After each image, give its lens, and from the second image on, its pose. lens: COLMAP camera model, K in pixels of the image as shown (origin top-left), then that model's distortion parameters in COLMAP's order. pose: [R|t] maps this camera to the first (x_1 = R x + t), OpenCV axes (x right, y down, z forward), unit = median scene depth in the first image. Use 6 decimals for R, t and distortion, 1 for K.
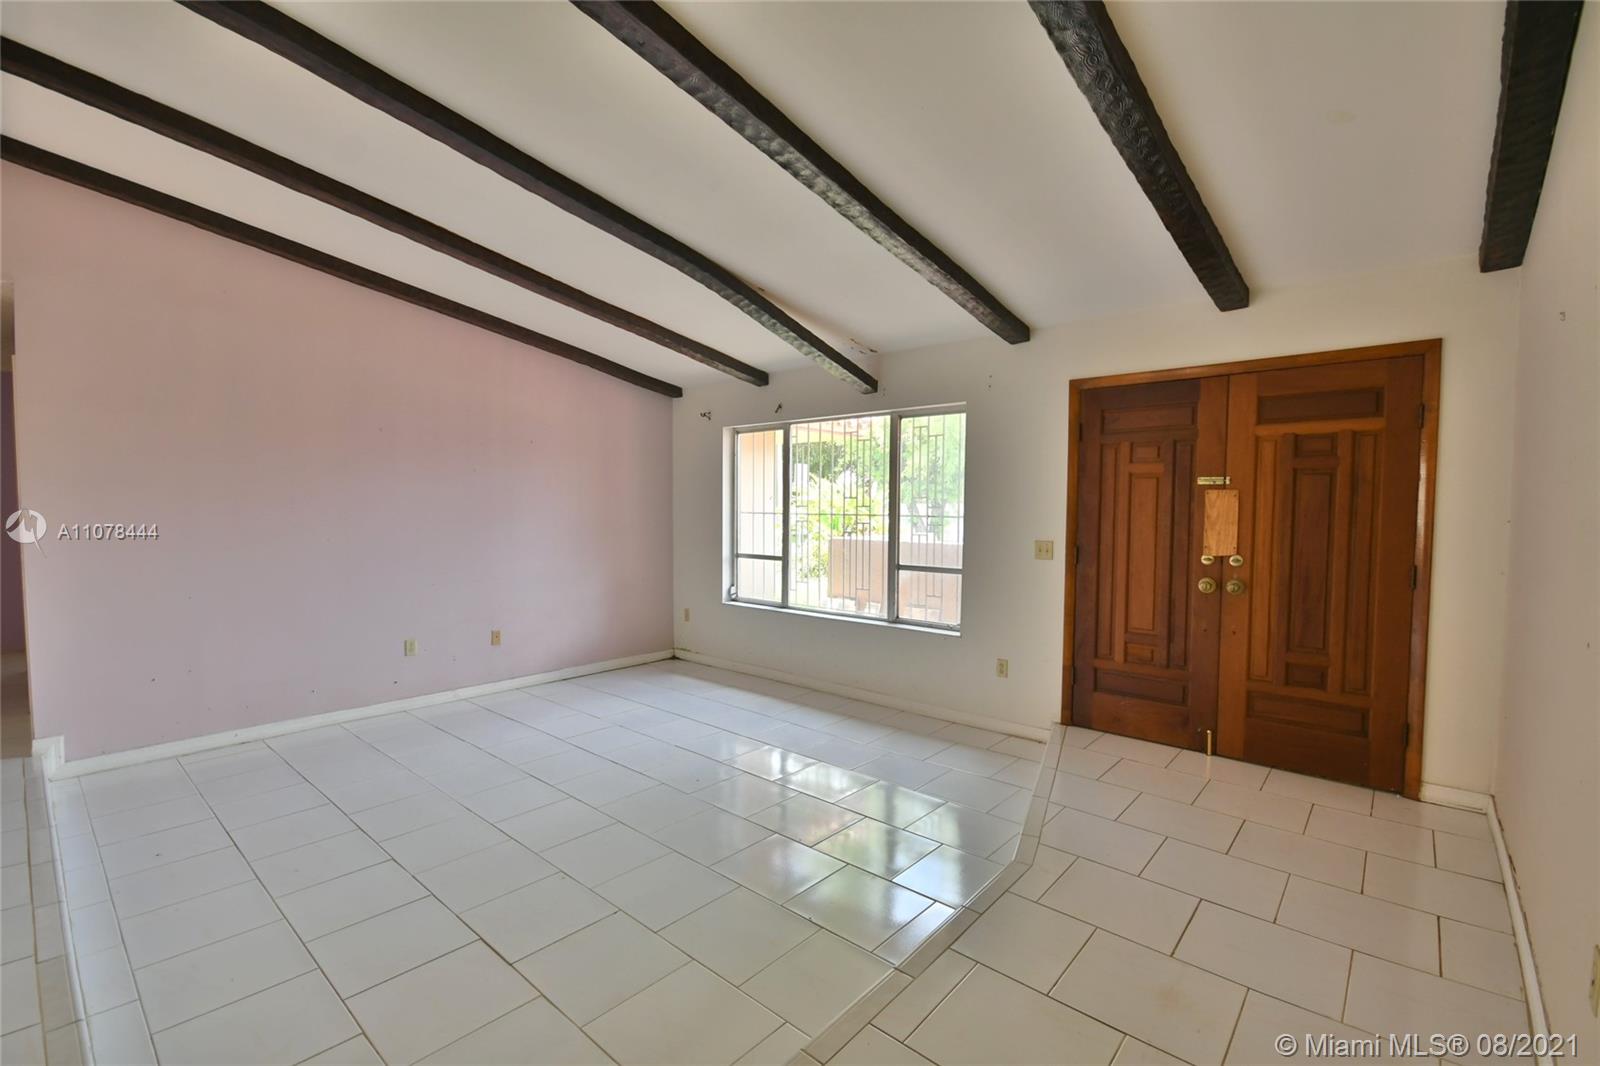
lens RADIAL K [[699.2, 0, 800.5], [0, 699.2, 540.7], [0, 0, 1]] dist [0.009843, -0.013254]
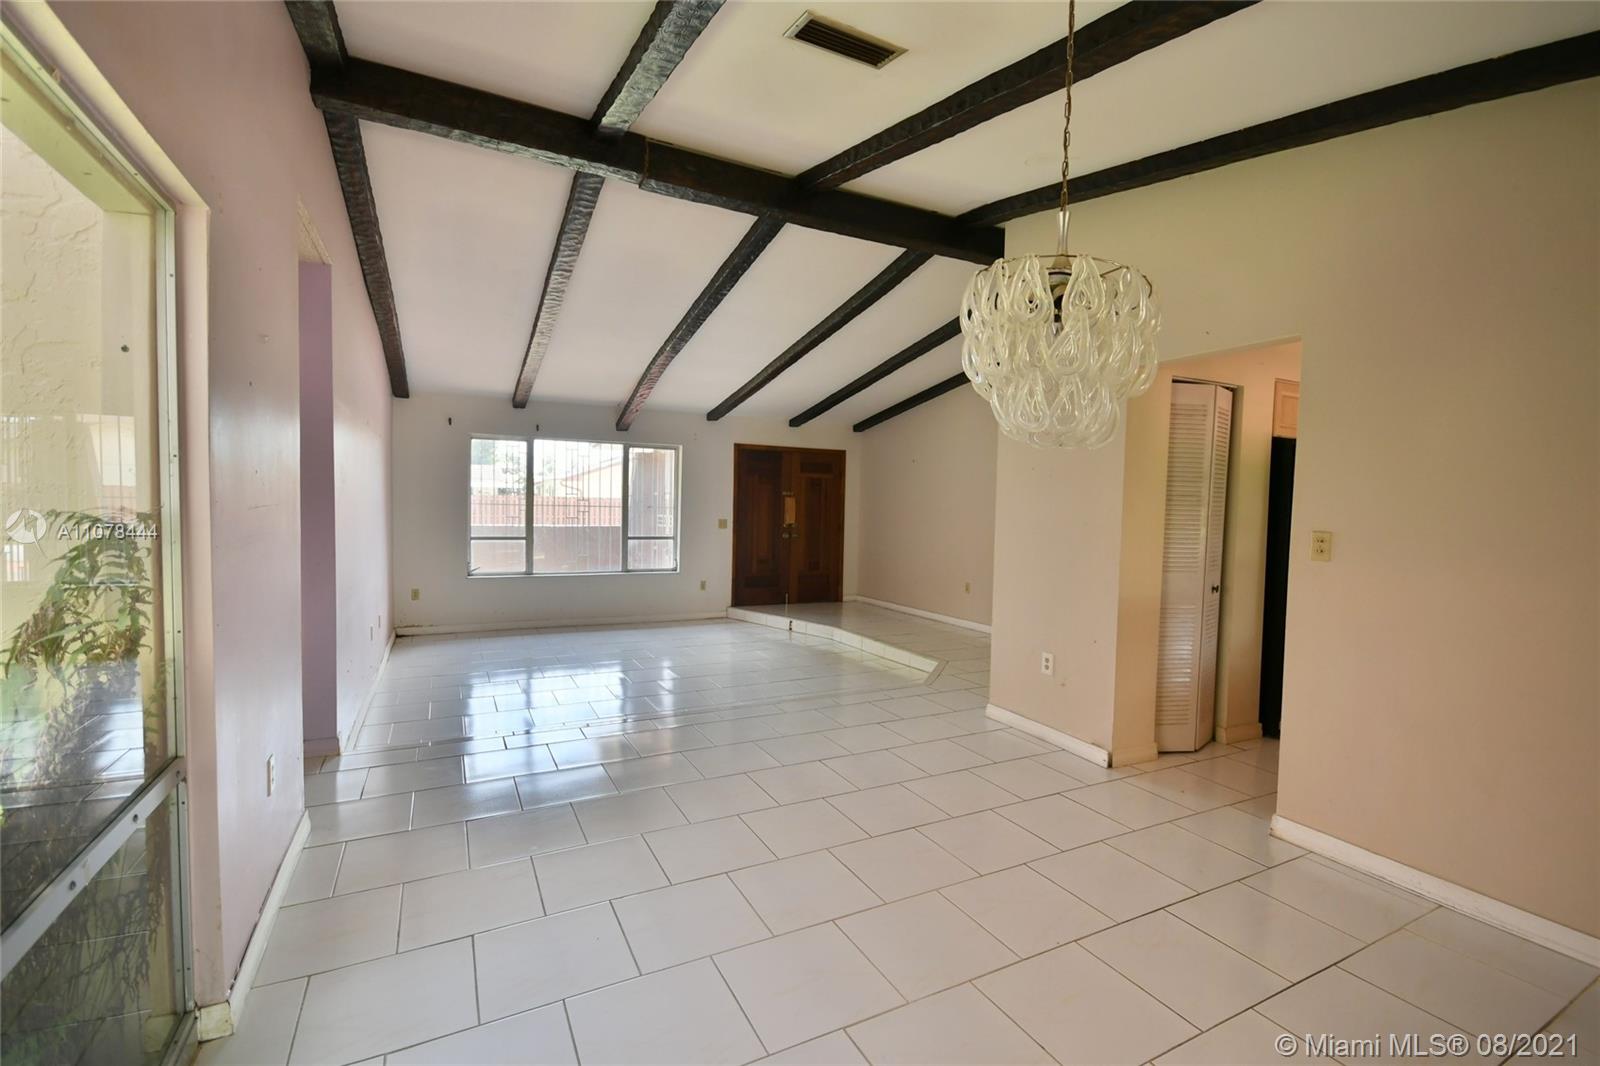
lens RADIAL K [[699.2, 0, 800.5], [0, 699.2, 540.7], [0, 0, 1]] dist [0.009843, -0.013254]
pose [[0.373740, -0.047105, 0.926337, -1.444392], [0.026281, 0.998846, 0.040188, -0.013563], [-0.927161, 0.009325, 0.374547, 0.022447]]
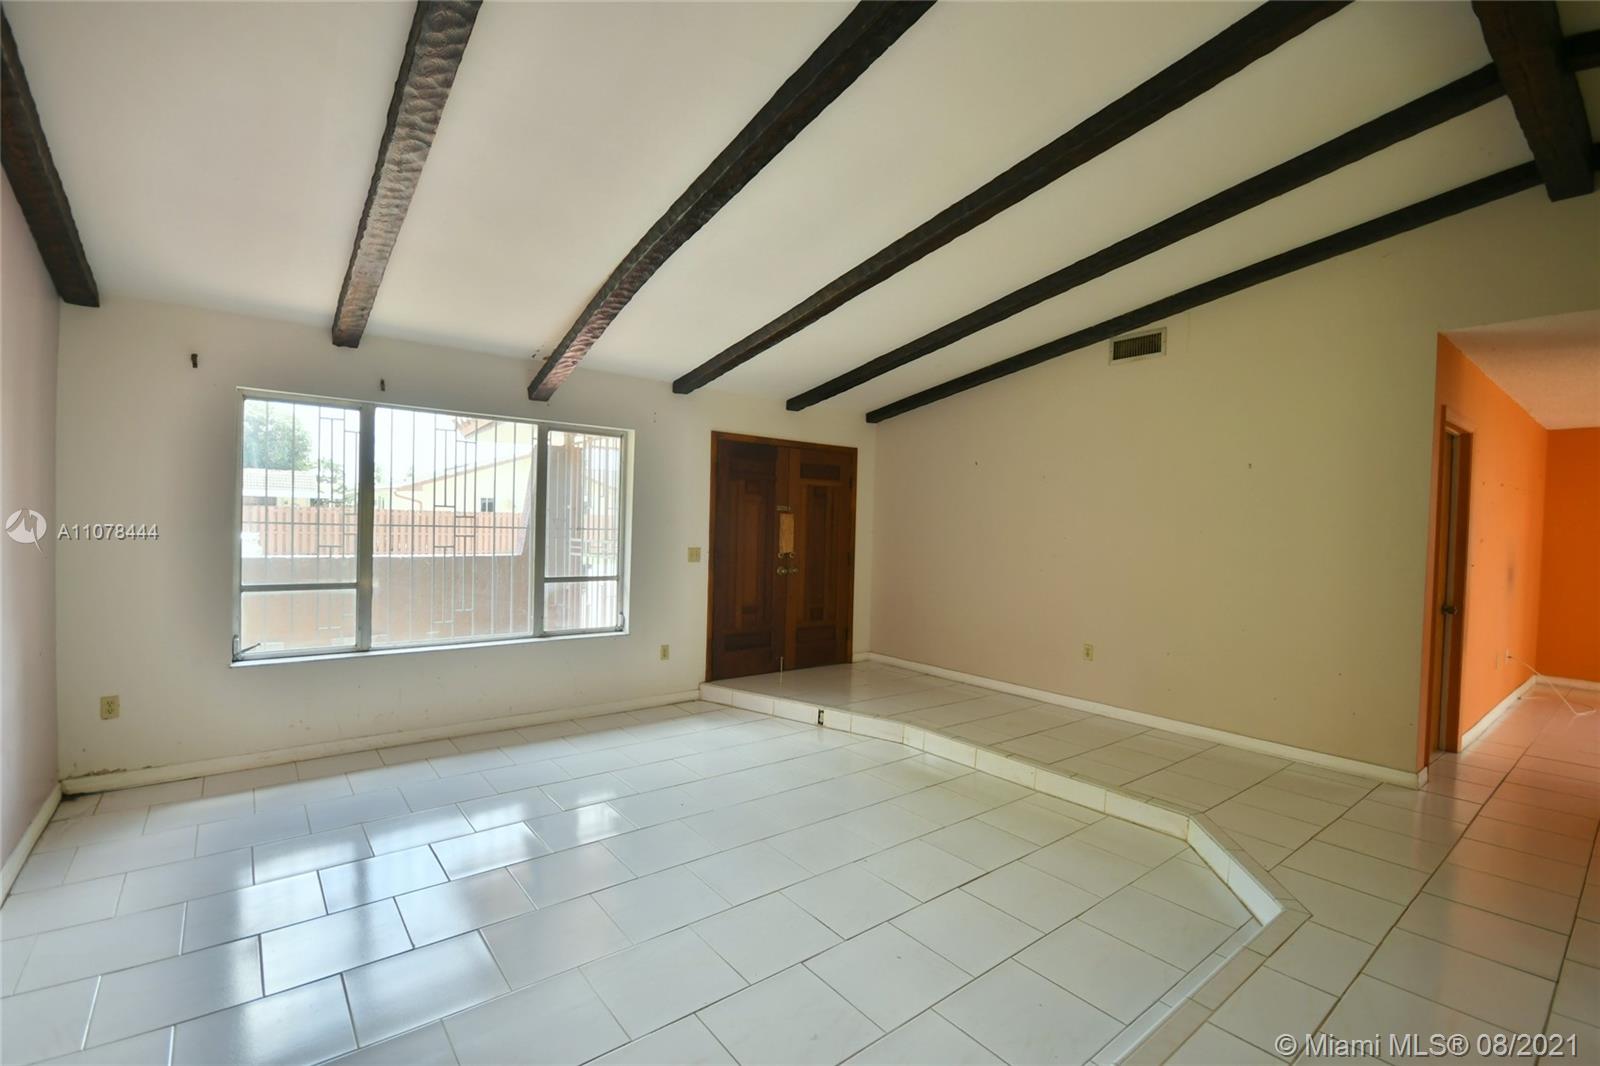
lens RADIAL K [[709.4, 0, 806.3], [0, 709.4, 541.0], [0, 0, 1]] dist [0.017007, -0.013794]
pose [[0.180638, -0.027221, 0.983173, -0.917302], [0.022532, 0.999469, 0.023533, -0.038482], [-0.983292, 0.017901, 0.181155, 0.540010]]
